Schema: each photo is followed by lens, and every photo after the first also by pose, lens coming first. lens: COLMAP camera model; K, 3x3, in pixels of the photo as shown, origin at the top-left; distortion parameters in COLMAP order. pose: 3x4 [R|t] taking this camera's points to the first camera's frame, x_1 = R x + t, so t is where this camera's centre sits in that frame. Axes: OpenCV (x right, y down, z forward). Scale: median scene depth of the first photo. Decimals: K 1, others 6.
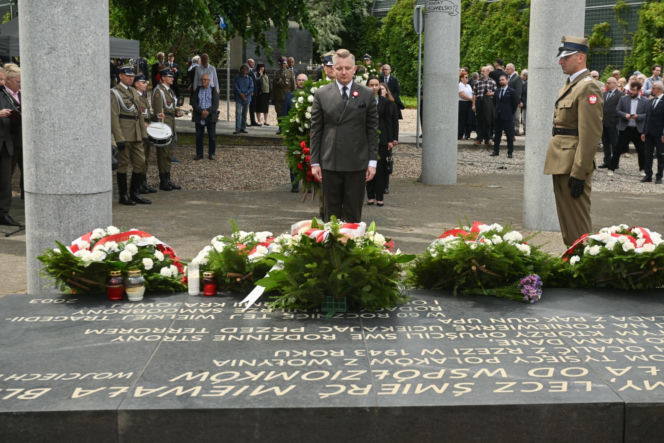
lens RADIAL K [[903.6, 0, 336.3], [0, 903.6, 215.4], [0, 0, 1]] dist [-0.005841, 0.000000]
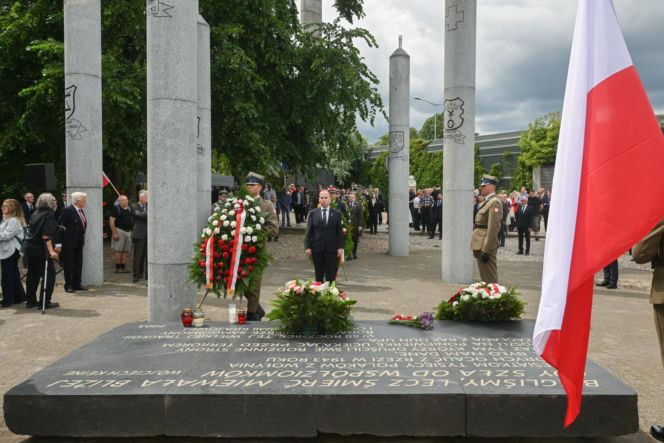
lens RADIAL K [[508.9, 0, 321.1], [0, 508.9, 218.2], [0, 0, 1]] dist [0.001755, -0.019573]
pose [[0.998449, -0.005994, -0.055352, 0.069358], [0.000101, 0.994383, -0.105845, -0.008897], [0.055676, 0.105675, 0.992841, 0.016111]]
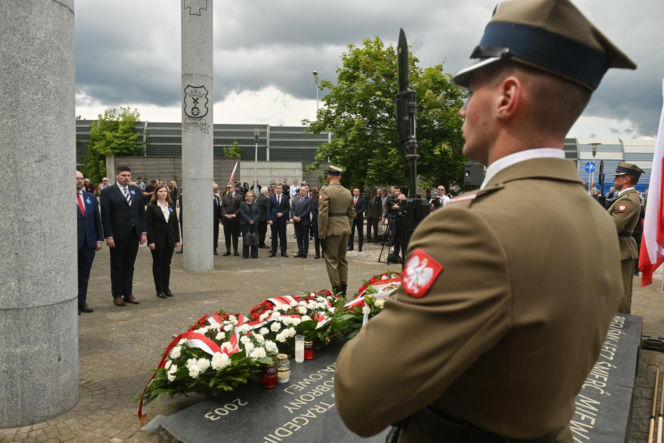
lens RADIAL K [[444.2, 0, 337.0], [0, 444.2, 222.8], [0, 0, 1]] dist [0.013917, -0.000757]
pose [[0.626409, -0.056703, 0.777430, -0.620392], [0.101710, 0.994770, -0.009398, -0.096585], [-0.772831, 0.084959, 0.628900, 0.575242]]
